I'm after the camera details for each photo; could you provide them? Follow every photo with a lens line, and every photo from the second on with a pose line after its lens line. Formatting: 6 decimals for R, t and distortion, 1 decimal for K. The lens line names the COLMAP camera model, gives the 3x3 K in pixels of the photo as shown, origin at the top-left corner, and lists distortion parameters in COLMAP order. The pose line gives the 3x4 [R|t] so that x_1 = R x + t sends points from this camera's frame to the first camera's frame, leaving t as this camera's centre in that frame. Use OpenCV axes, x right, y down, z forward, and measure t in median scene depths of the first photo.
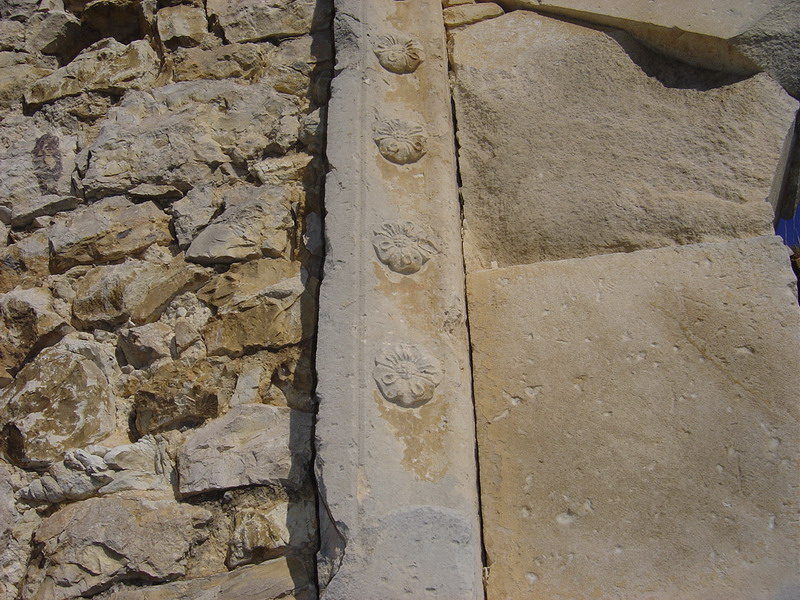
lens RADIAL K [[901.9, 0, 400.0], [0, 901.9, 300.0], [0, 0, 1]] dist [-0.146083, 0.007047]
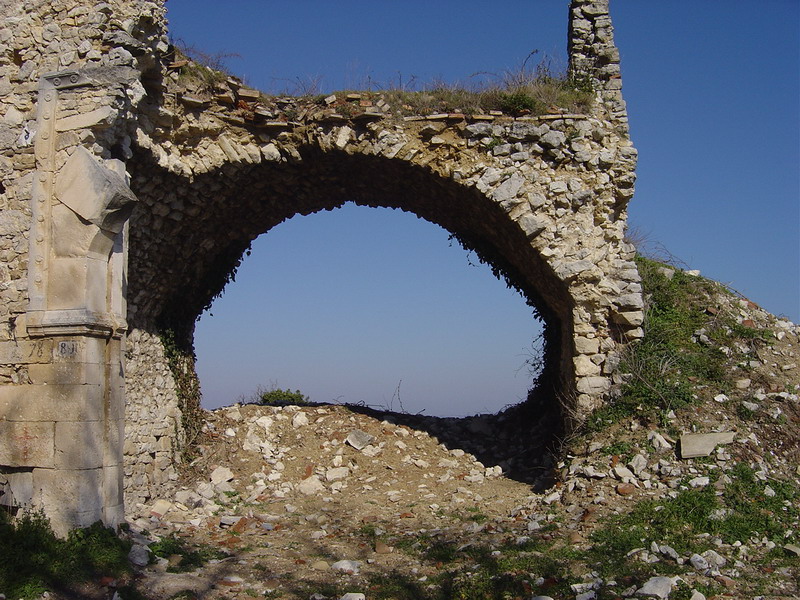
lens RADIAL K [[901.9, 0, 400.0], [0, 901.9, 300.0], [0, 0, 1]] dist [-0.146083, 0.007047]
pose [[0.998451, 0.002029, -0.055598, 3.009433], [0.025540, 0.871095, 0.490450, -2.885688], [0.049426, -0.491111, 0.869694, -4.734317]]
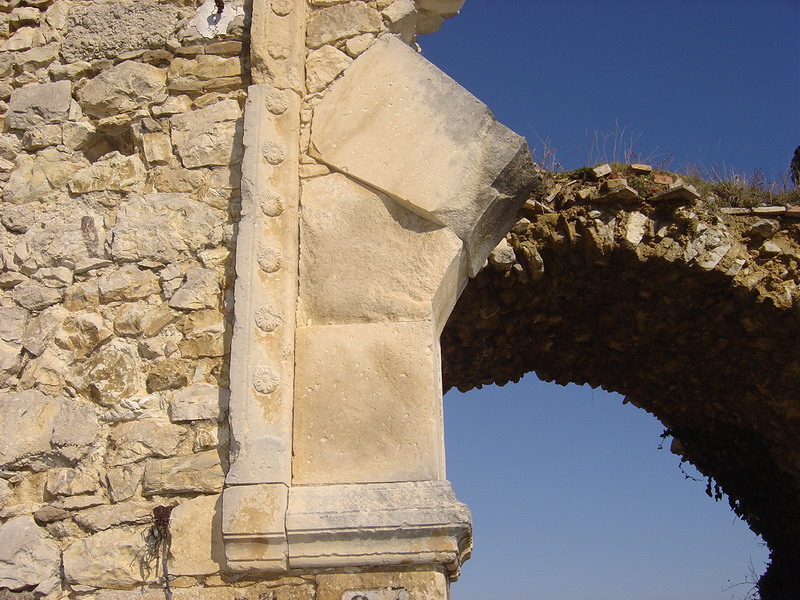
lens RADIAL K [[901.9, 0, 400.0], [0, 901.9, 300.0], [0, 0, 1]] dist [-0.146083, 0.007047]
pose [[0.994947, 0.033391, 0.094687, 0.109371], [-0.053404, 0.974605, 0.217470, -0.567361], [-0.085021, -0.221427, 0.971464, -1.145719]]
